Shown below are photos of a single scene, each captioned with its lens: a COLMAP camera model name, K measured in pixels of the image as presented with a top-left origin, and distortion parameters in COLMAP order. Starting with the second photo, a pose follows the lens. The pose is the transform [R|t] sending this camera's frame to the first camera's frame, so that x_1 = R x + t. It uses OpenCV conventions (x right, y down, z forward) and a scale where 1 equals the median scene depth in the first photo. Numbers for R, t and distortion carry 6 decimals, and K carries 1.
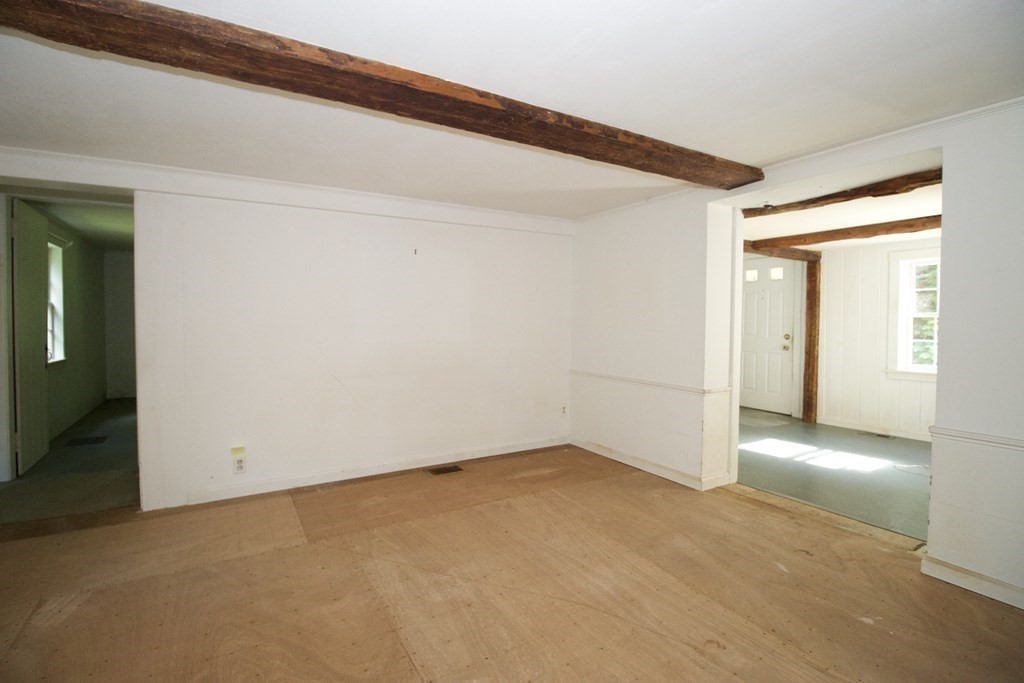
lens RADIAL K [[471.9, 0, 505.4], [0, 471.9, 334.7], [0, 0, 1]] dist [-0.004360, -0.010615]
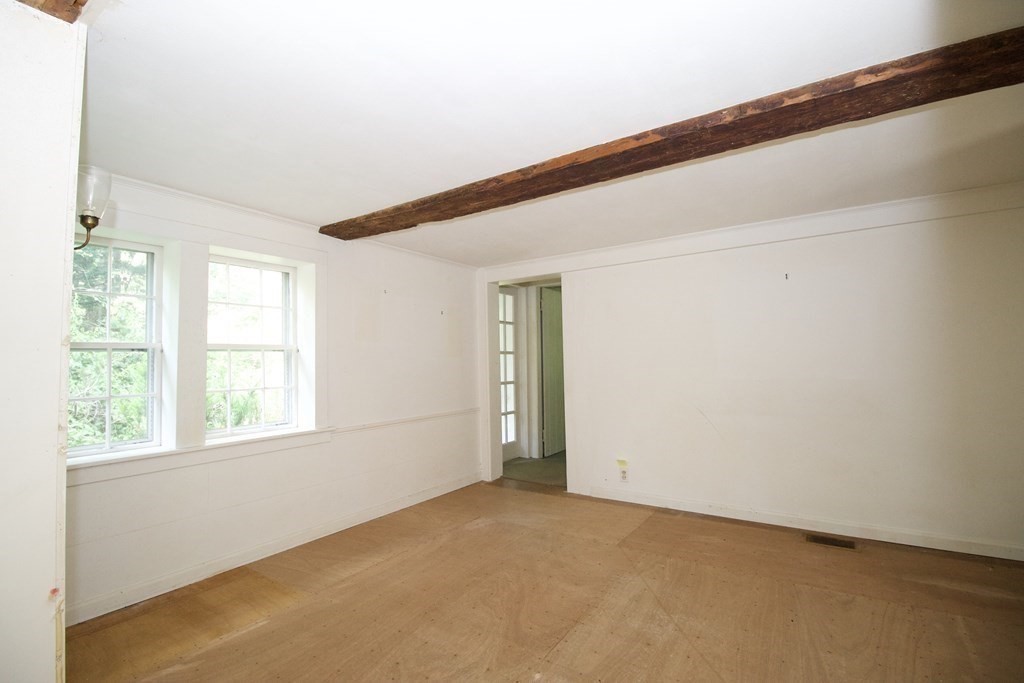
lens RADIAL K [[471.9, 0, 506.1], [0, 471.9, 337.2], [0, 0, 1]] dist [-0.004360, -0.010615]
pose [[0.420022, -0.059058, -0.905590, 0.573845], [-0.012437, 0.997412, -0.070815, 0.009054], [0.907429, 0.041007, 0.418201, 0.238832]]
